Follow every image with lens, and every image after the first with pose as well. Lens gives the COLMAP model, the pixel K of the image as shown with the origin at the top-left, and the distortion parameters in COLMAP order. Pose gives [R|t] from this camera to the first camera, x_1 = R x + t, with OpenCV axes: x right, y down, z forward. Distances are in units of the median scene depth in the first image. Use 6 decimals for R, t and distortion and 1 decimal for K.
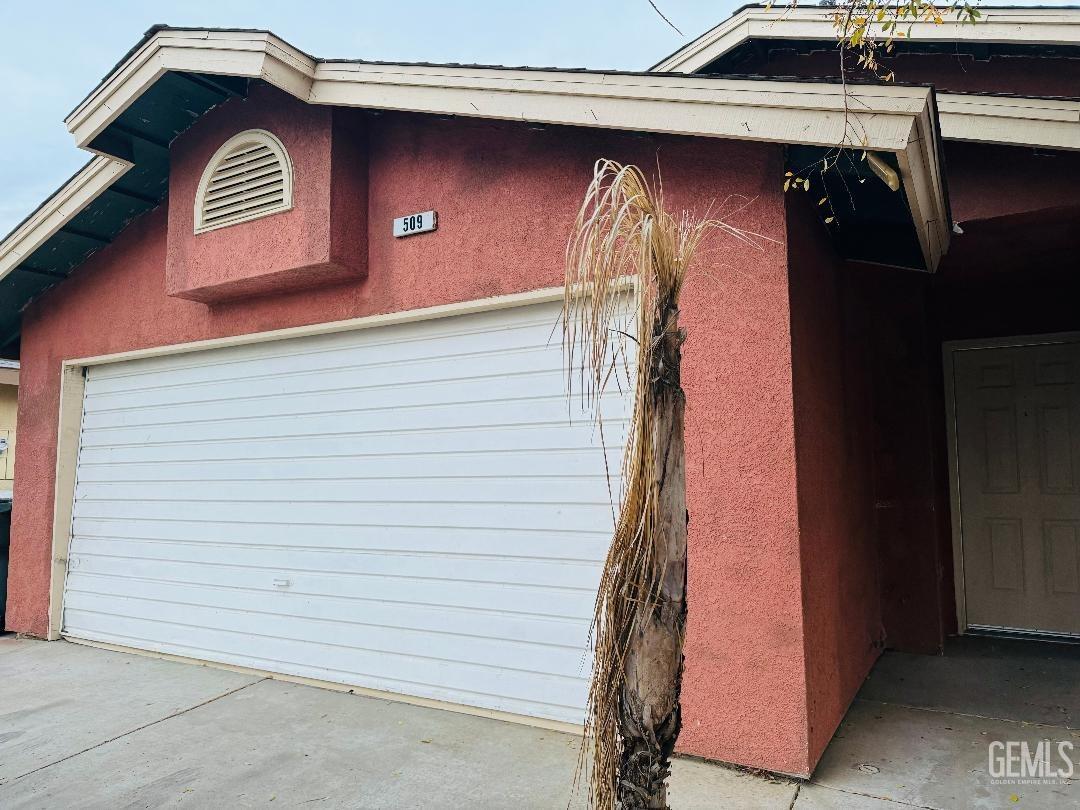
lens RADIAL K [[770.9, 0, 537.5], [0, 770.9, 403.0], [0, 0, 1]] dist [0.067973, -0.067707]
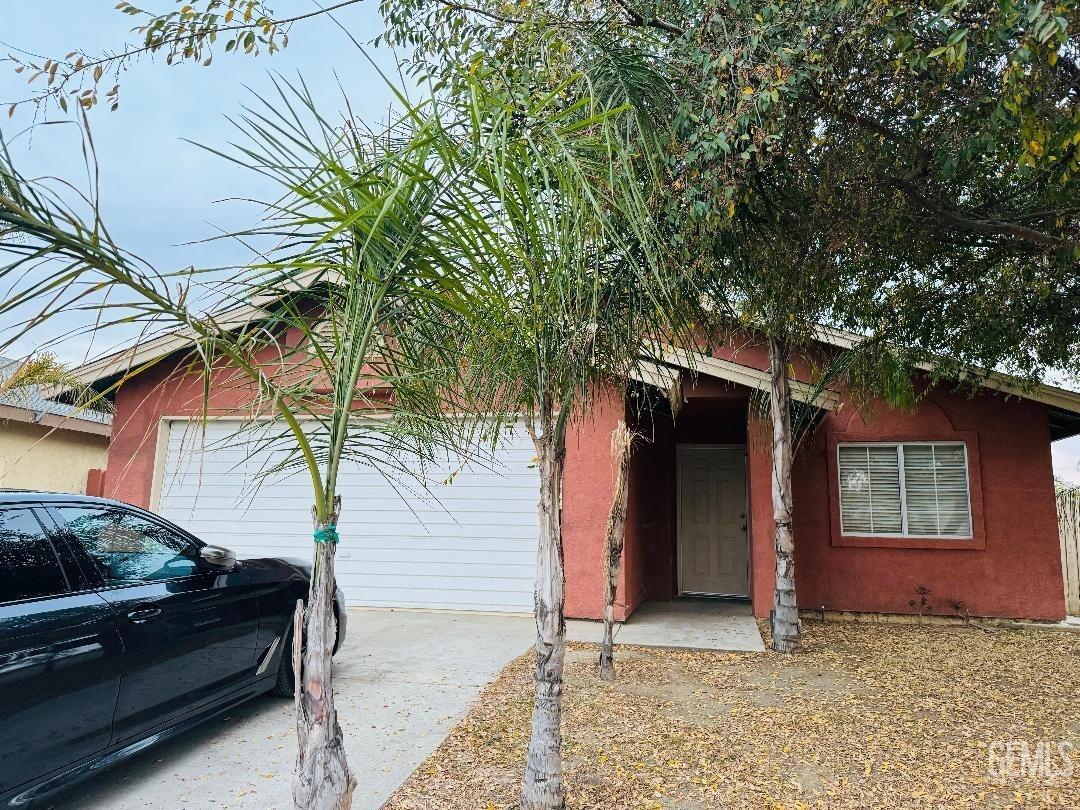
lens RADIAL K [[770.5, 0, 535.8], [0, 770.5, 406.6], [0, 0, 1]] dist [0.062165, -0.060354]
pose [[0.952170, 0.082562, 0.294205, -0.767561], [-0.062269, 0.995030, -0.077704, -0.000844], [-0.299158, 0.055668, 0.952578, -1.434051]]
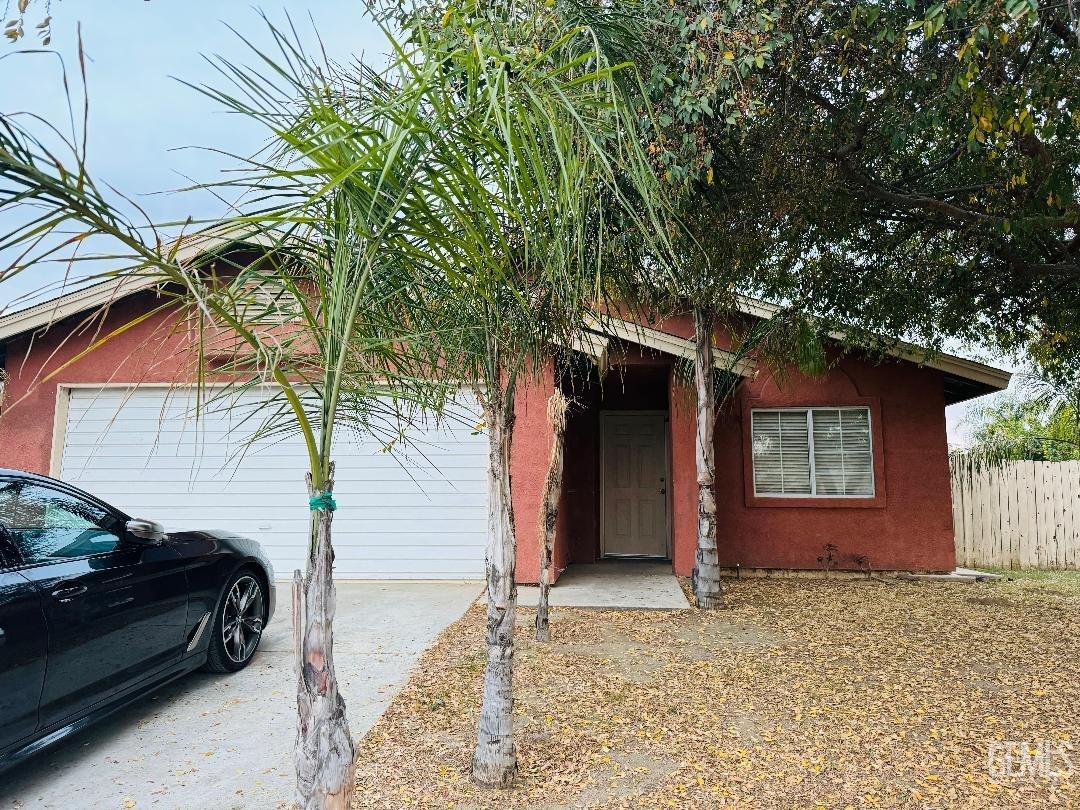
lens RADIAL K [[766.6, 0, 540.0], [0, 766.6, 405.0], [0, 0, 1]] dist [0.109369, -0.131222]
pose [[0.911943, 0.066771, 0.404848, -0.815179], [-0.053078, 0.997577, -0.044969, 0.004826], [-0.406870, 0.019521, 0.913277, -1.411217]]
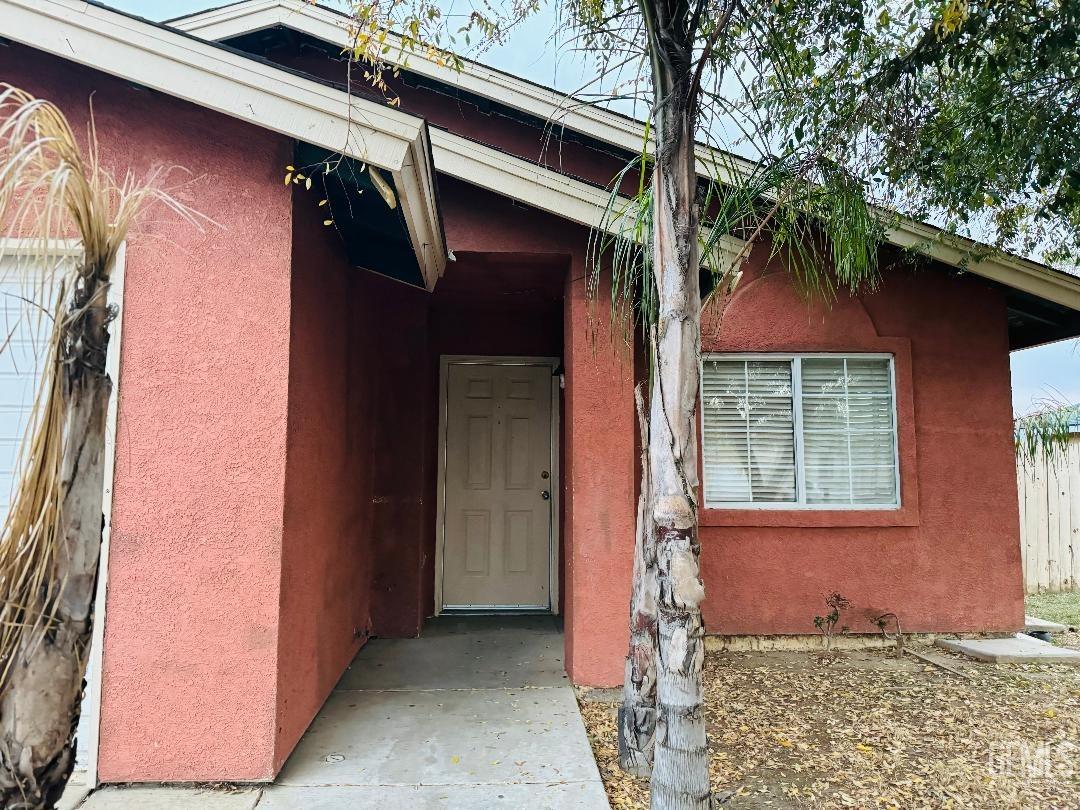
lens RADIAL K [[770.9, 0, 537.5], [0, 770.9, 403.0], [0, 0, 1]] dist [0.067973, -0.067707]
pose [[0.833054, 0.062150, 0.549689, 0.059616], [-0.063514, 0.997843, -0.016564, -0.001281], [-0.549533, -0.021114, 0.835205, 0.001110]]
